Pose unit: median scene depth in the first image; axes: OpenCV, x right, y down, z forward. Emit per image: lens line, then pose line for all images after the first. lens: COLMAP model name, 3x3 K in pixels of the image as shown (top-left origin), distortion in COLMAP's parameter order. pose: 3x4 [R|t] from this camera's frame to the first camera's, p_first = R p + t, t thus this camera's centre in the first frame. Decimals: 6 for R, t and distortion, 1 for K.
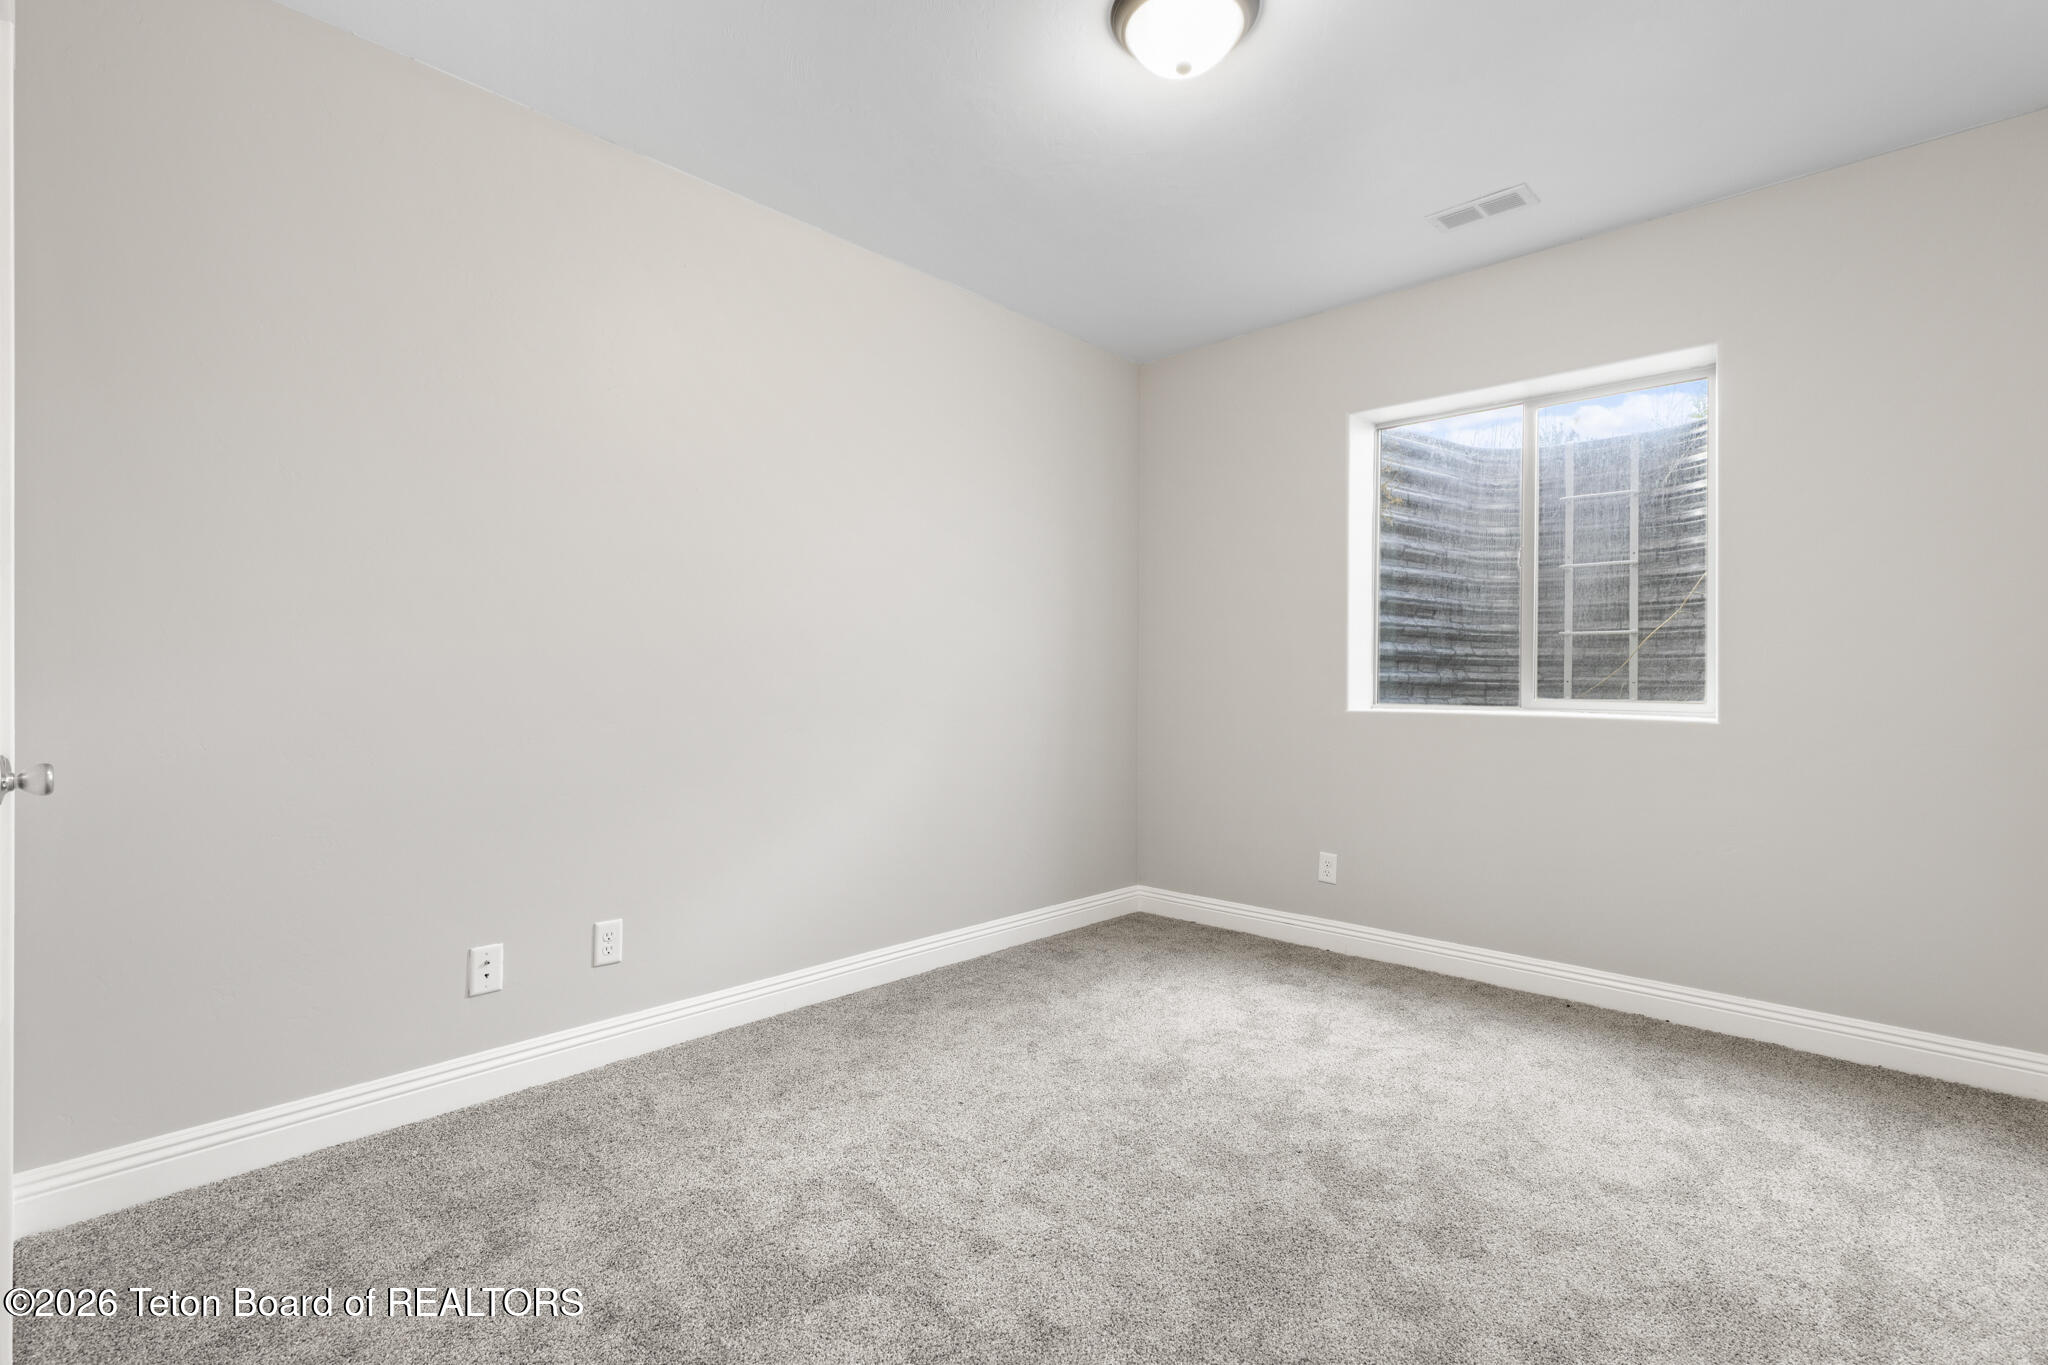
lens RADIAL K [[927.1, 0, 1044.0], [0, 927.1, 682.0], [0, 0, 1]] dist [0.005313, 0.000673]
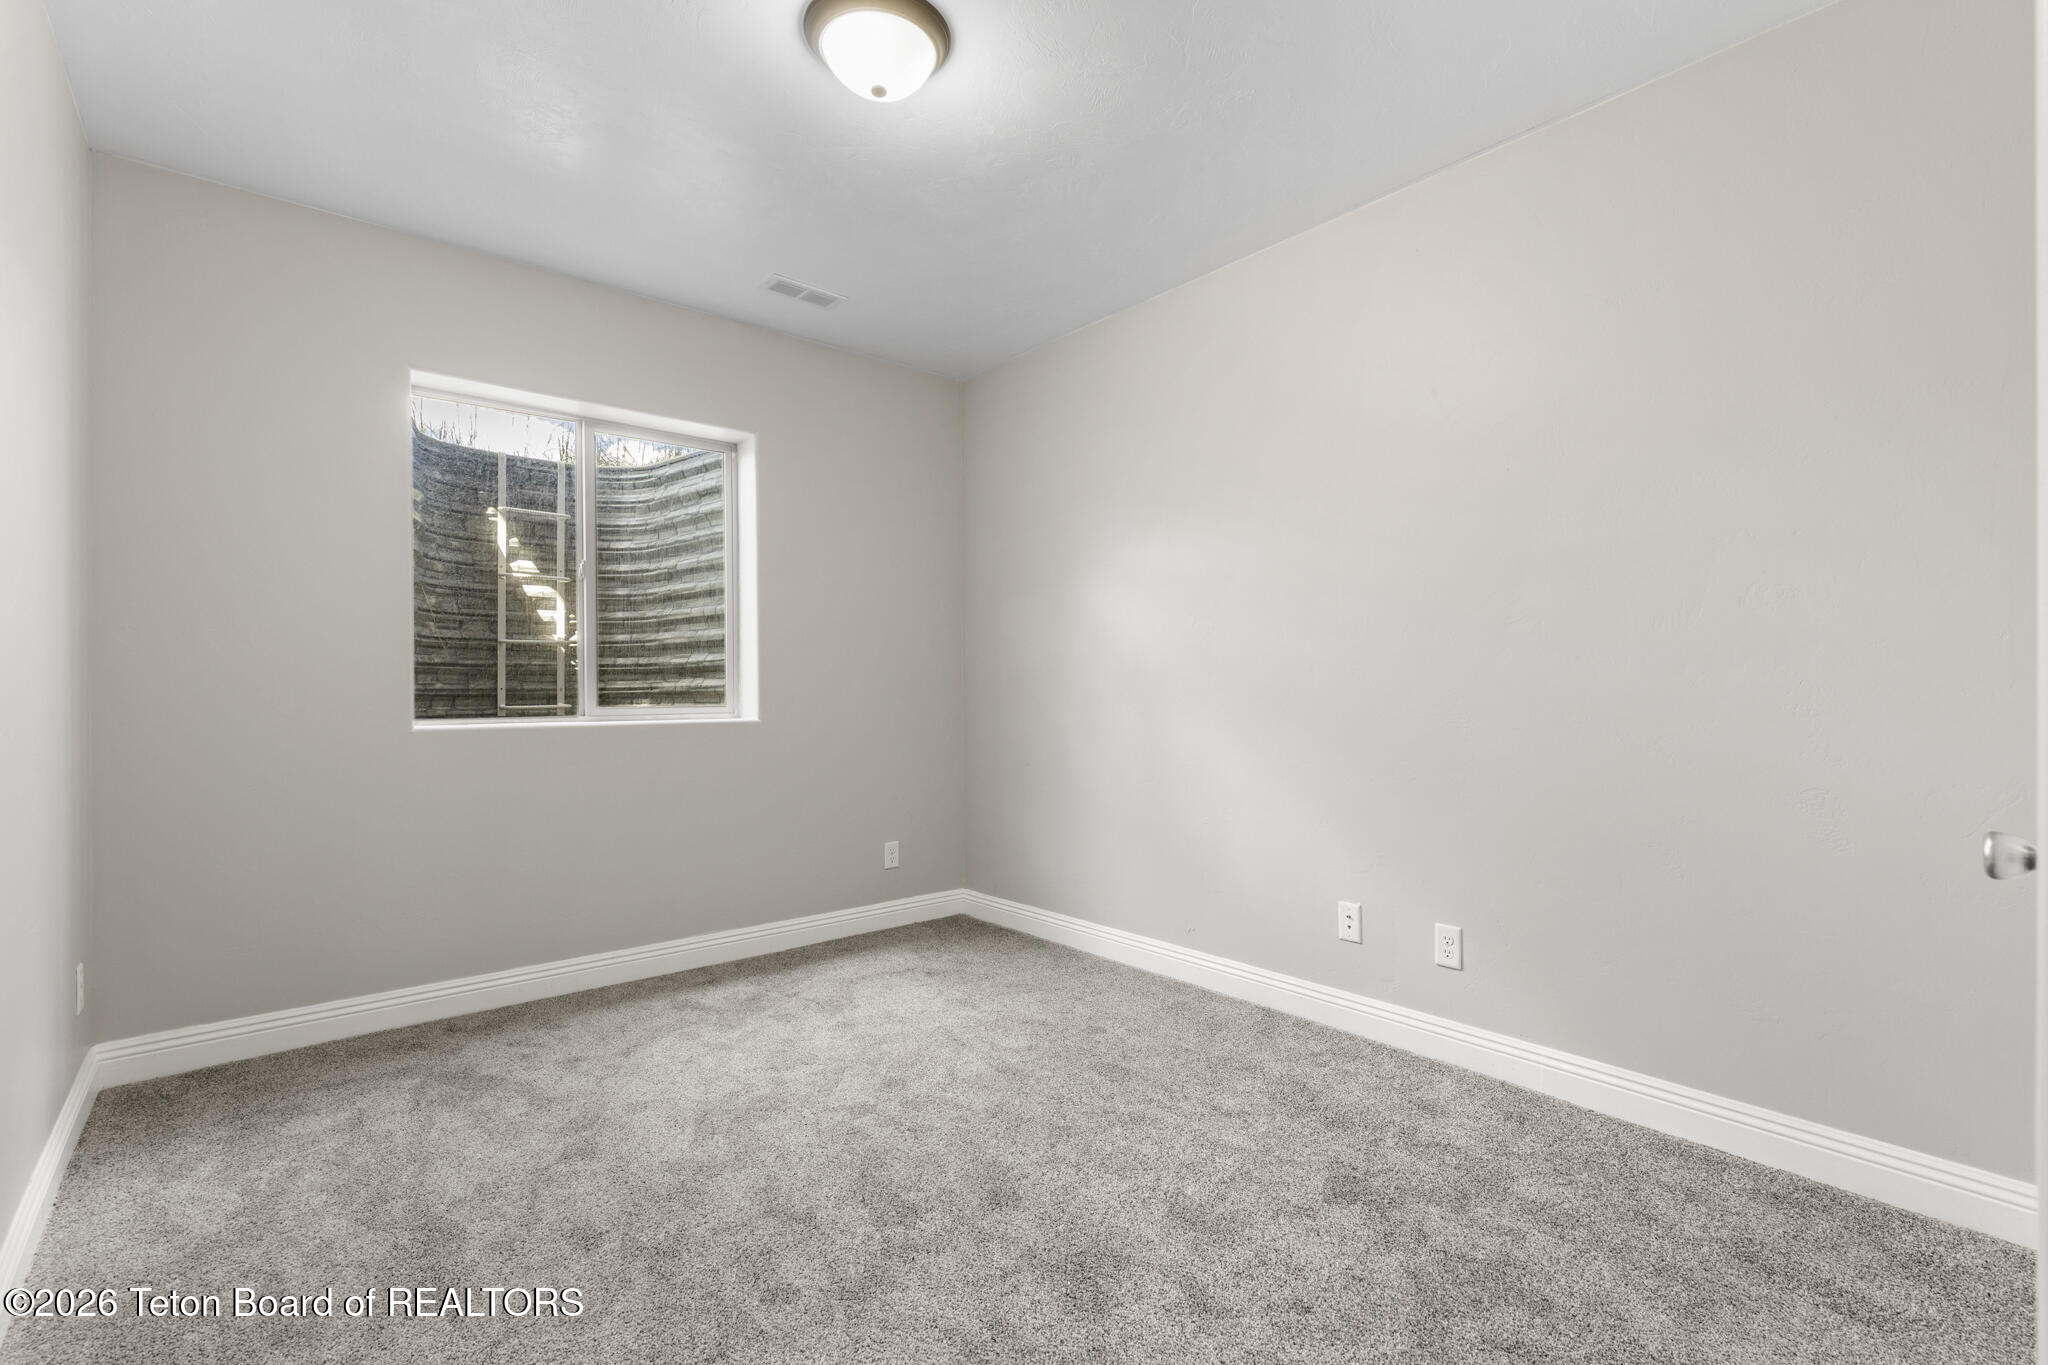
lens RADIAL K [[927.1, 0, 1023.4], [0, 927.1, 681.5], [0, 0, 1]] dist [0.005313, 0.000673]
pose [[0.129764, -0.003310, 0.991539, -0.437683], [0.009075, 0.999957, 0.002151, -0.008327], [-0.991503, 0.008719, 0.129788, 0.374247]]
